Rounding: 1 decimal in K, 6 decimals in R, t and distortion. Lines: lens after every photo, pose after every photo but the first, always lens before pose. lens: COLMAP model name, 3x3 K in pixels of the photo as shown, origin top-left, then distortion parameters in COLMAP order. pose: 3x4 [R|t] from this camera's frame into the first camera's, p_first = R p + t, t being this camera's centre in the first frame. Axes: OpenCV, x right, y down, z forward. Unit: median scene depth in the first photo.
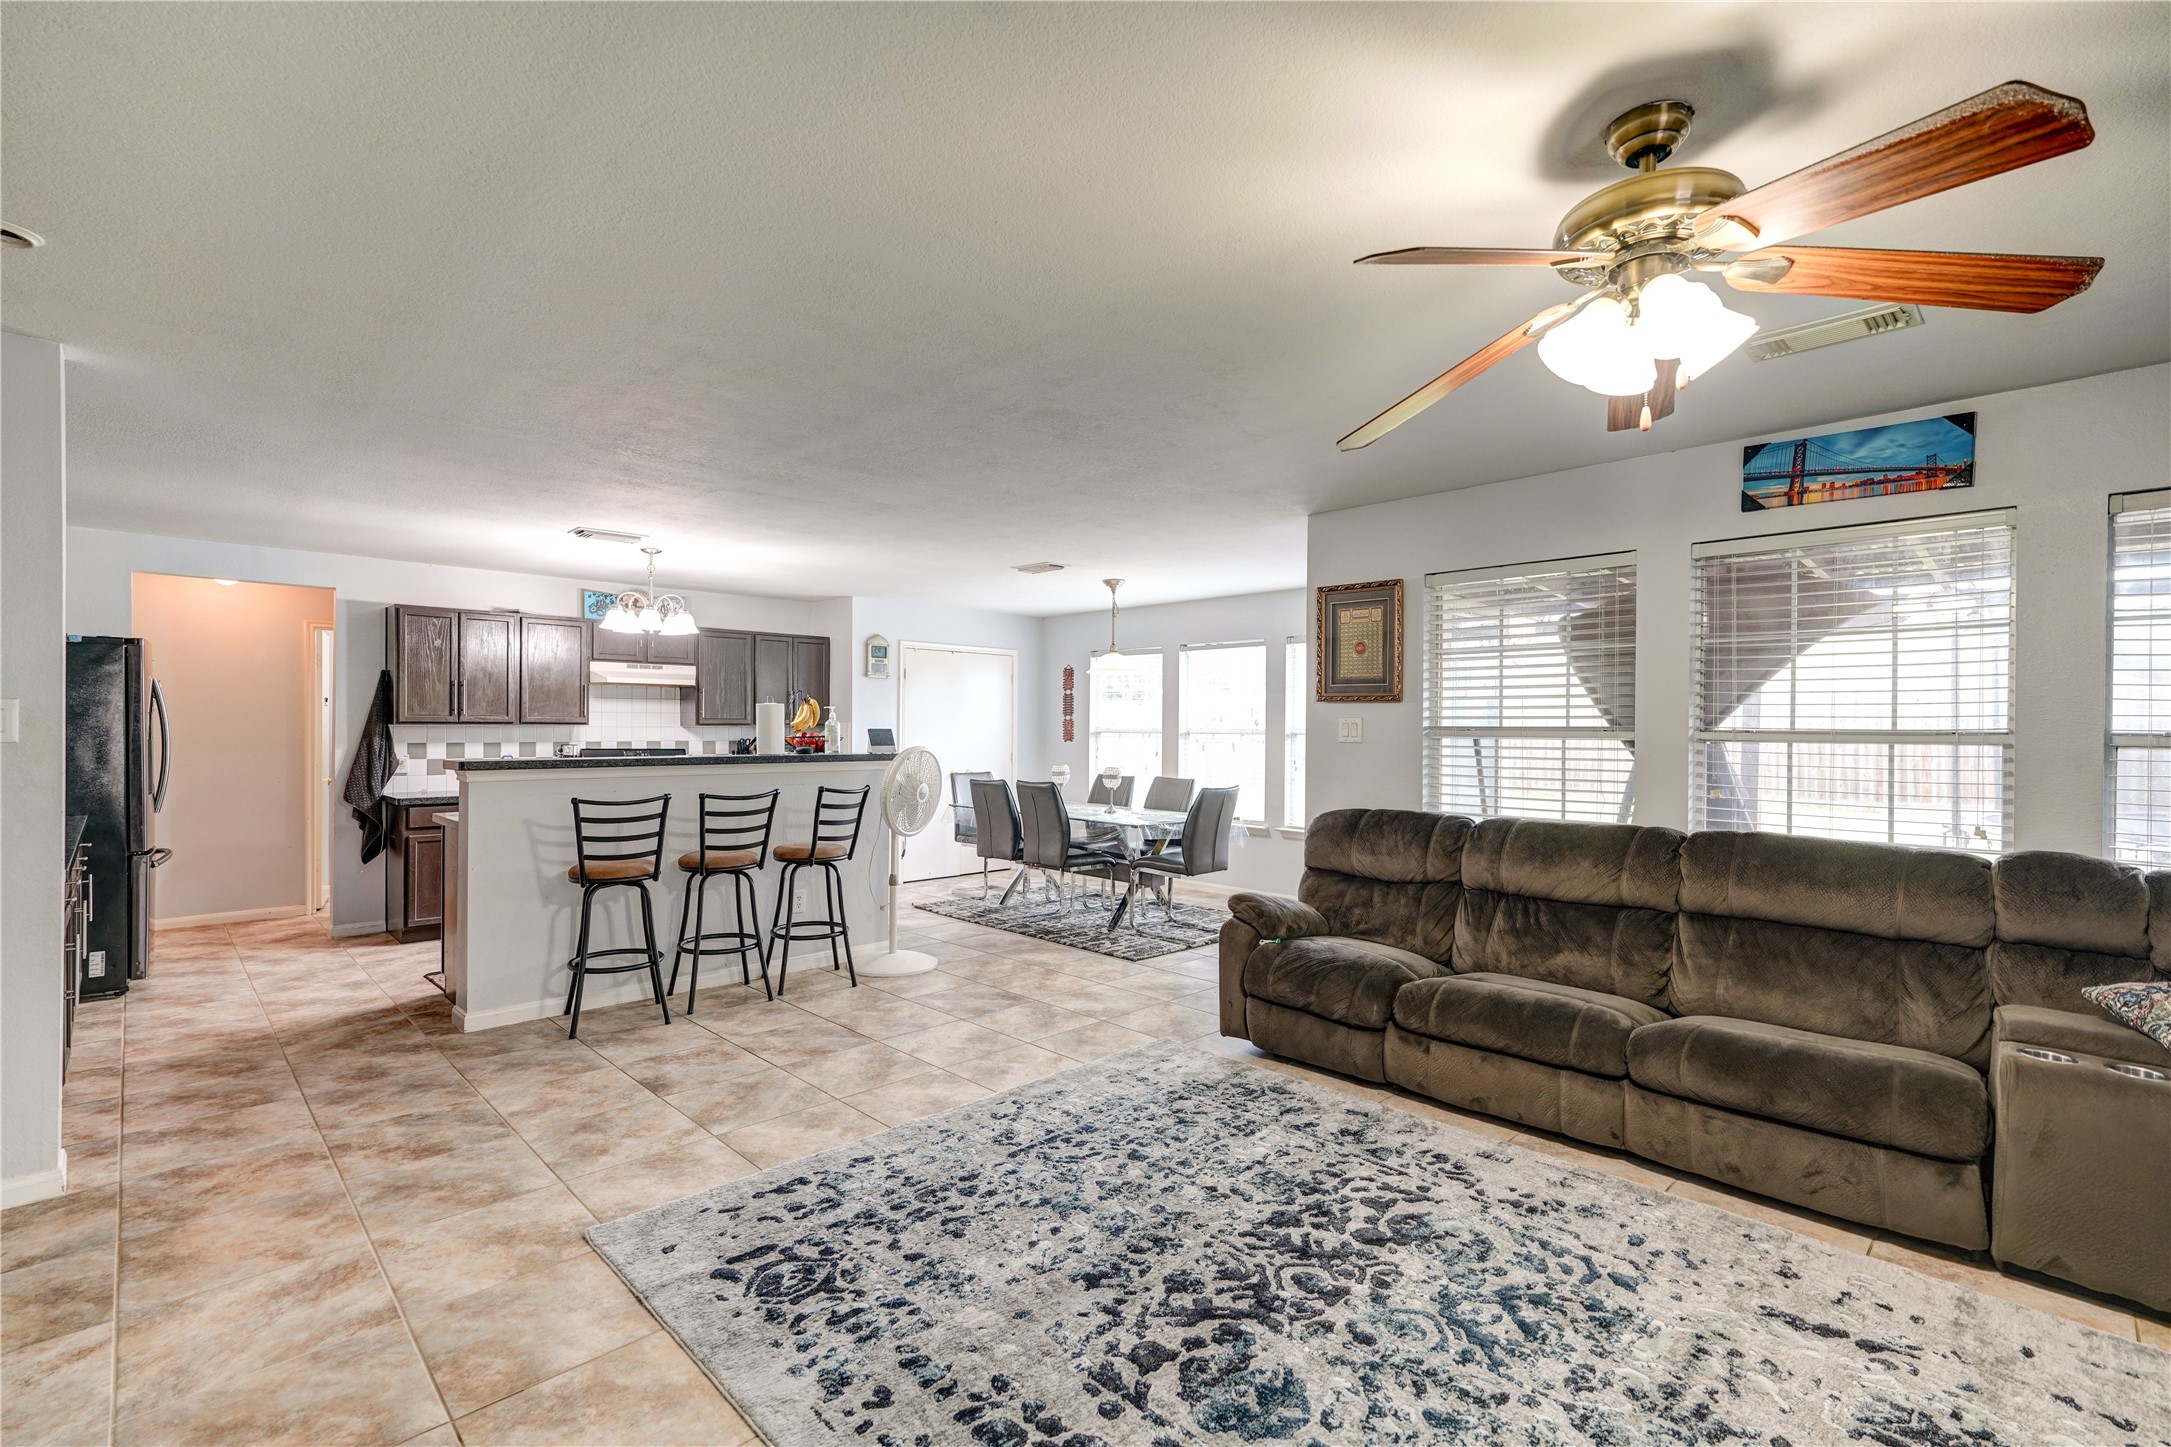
lens RADIAL K [[973.4, 0, 1070.9], [0, 973.4, 725.2], [0, 0, 1]] dist [-0.004592, 0.009909]
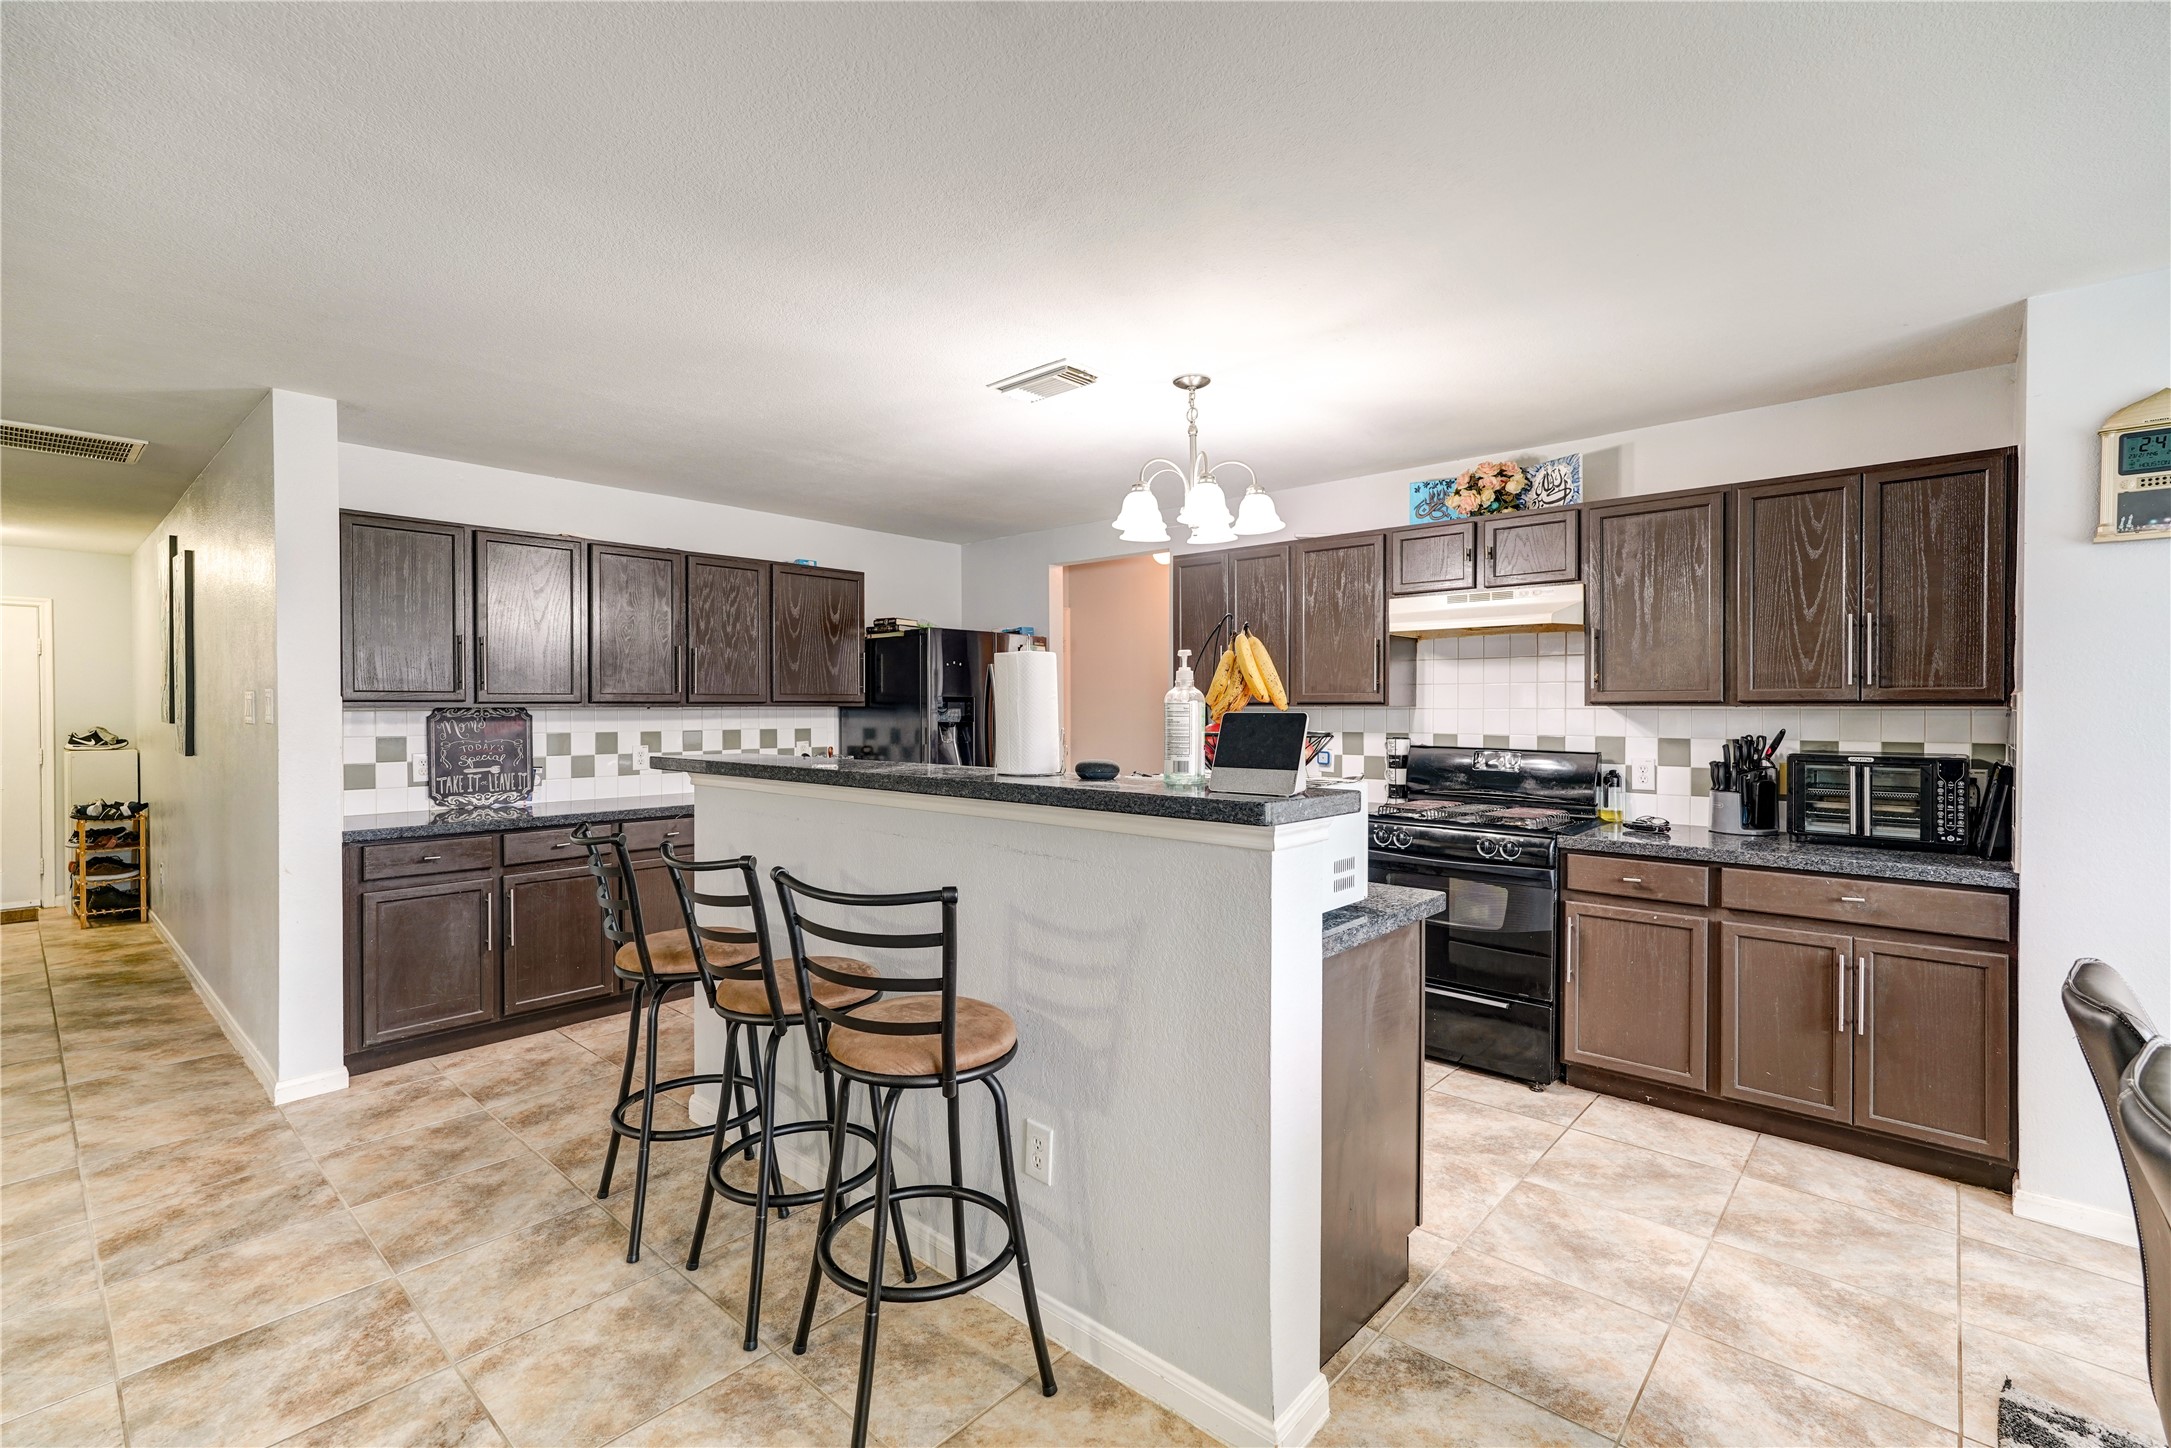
lens RADIAL K [[973.4, 0, 1079.8], [0, 973.4, 716.2], [0, 0, 1]] dist [-0.004592, 0.009909]
pose [[0.067125, 0.004394, -0.997735, 0.144704], [0.005537, 0.999973, 0.004776, 0.003130], [0.997729, -0.005845, 0.067099, 1.221830]]
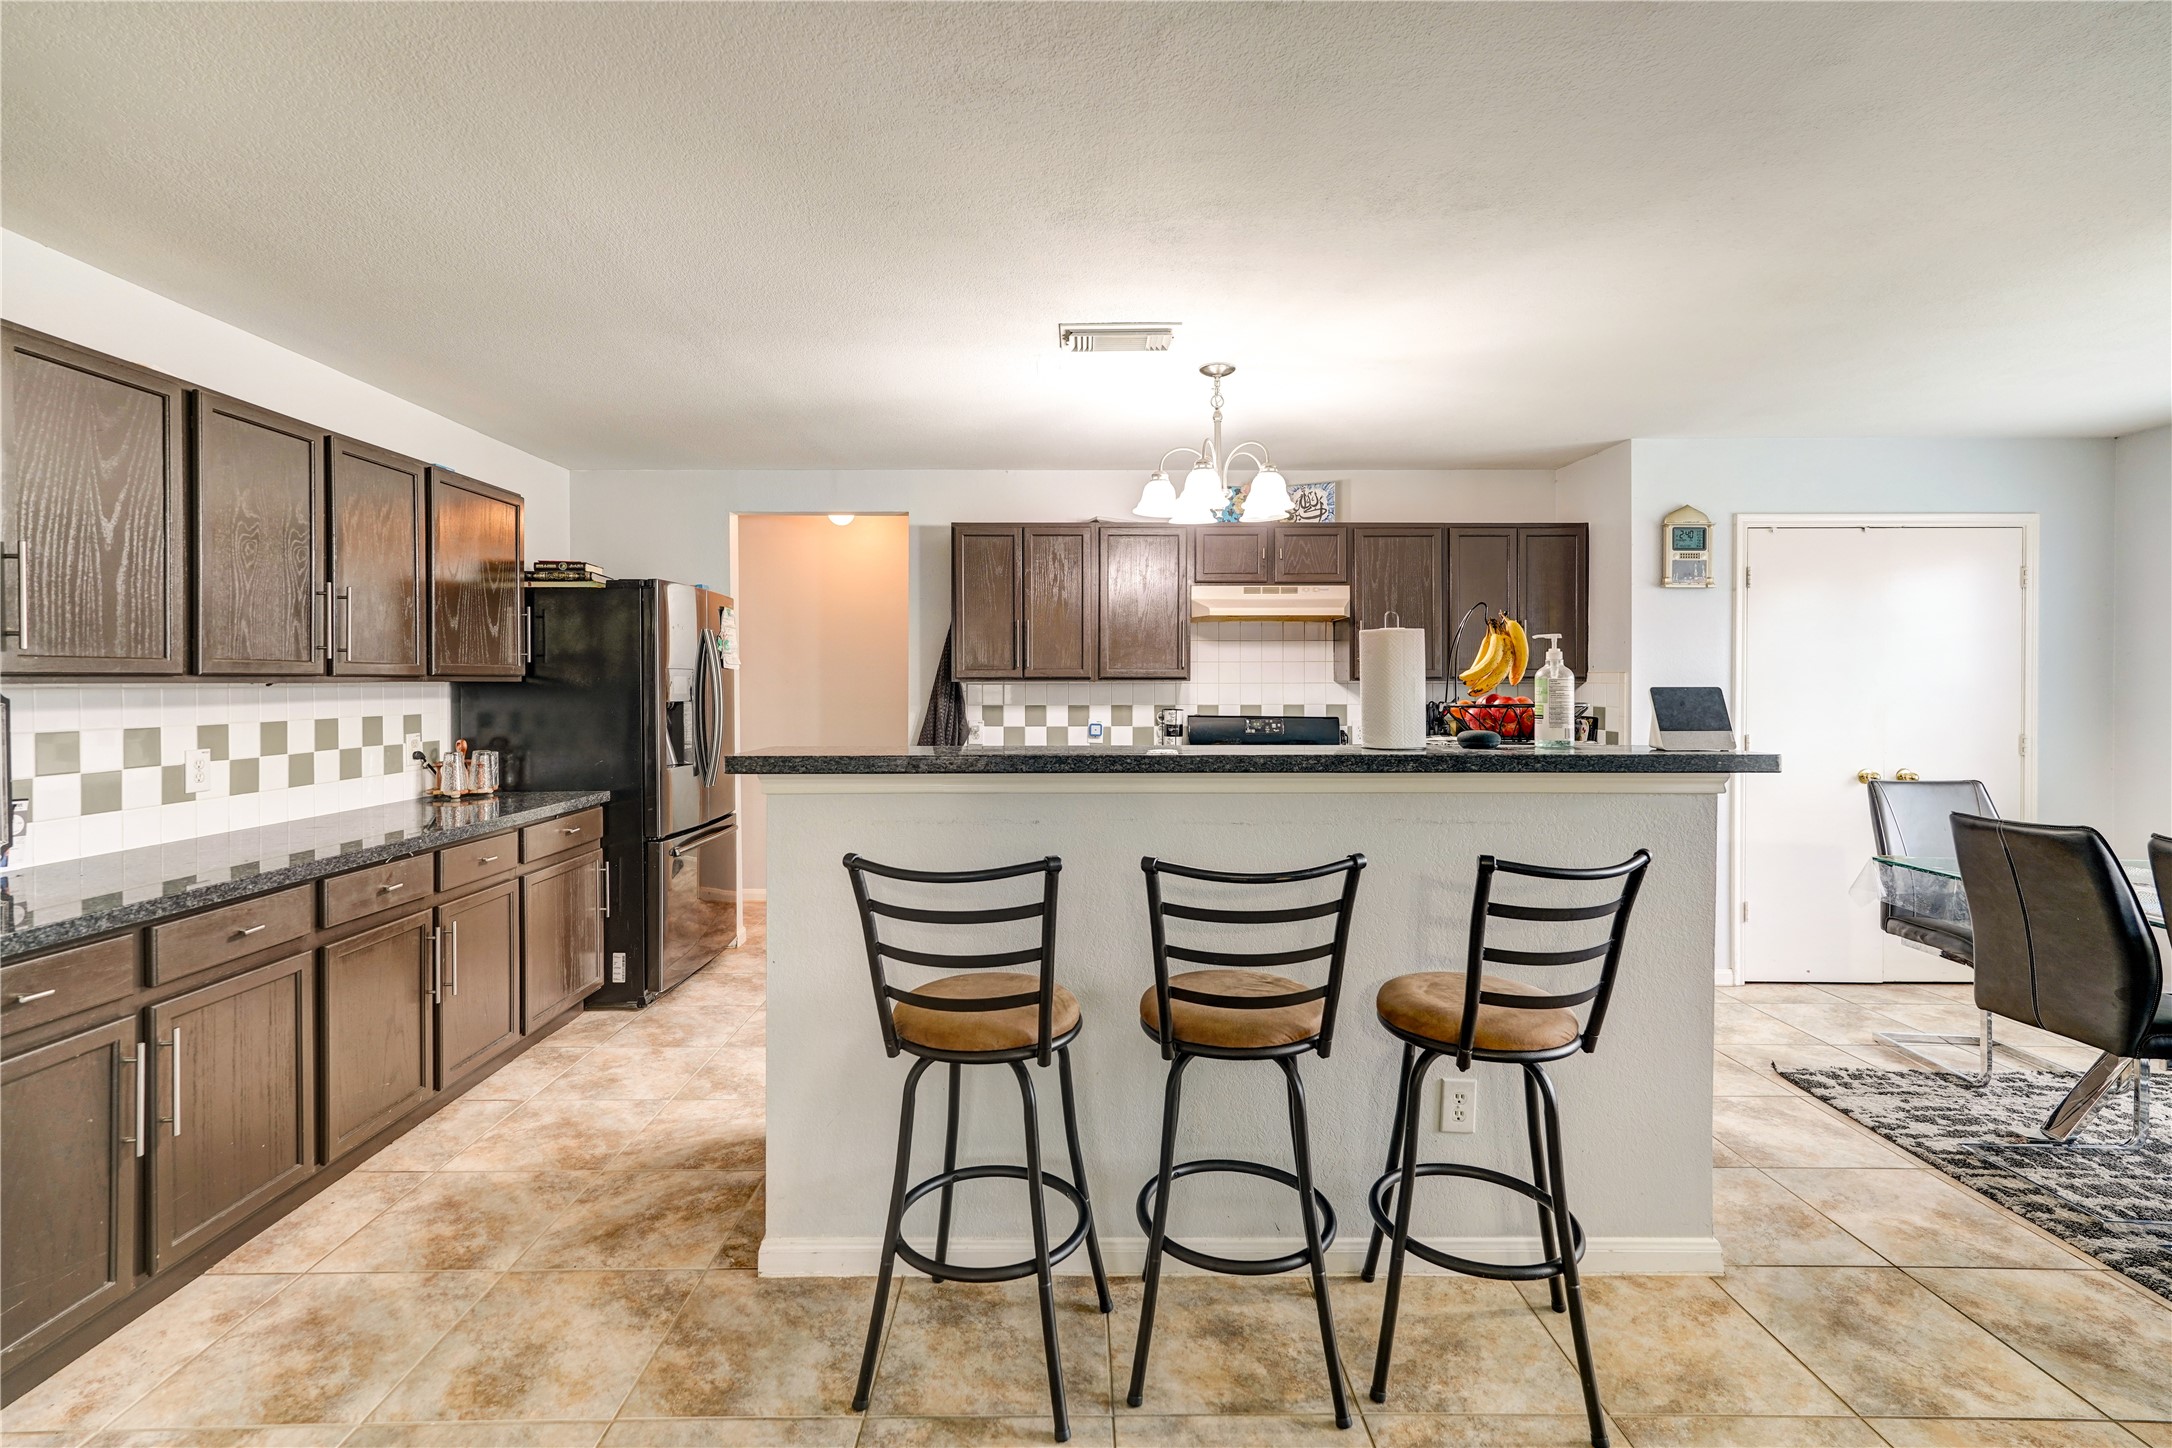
lens RADIAL K [[973.8, 0, 1073.9], [0, 973.8, 688.7], [0, 0, 1]] dist [-0.004592, 0.009909]
pose [[0.721891, -0.000273, -0.692006, -0.136060], [0.007782, 0.999940, 0.007724, -0.001386], [0.691963, -0.010961, 0.721850, 0.723768]]
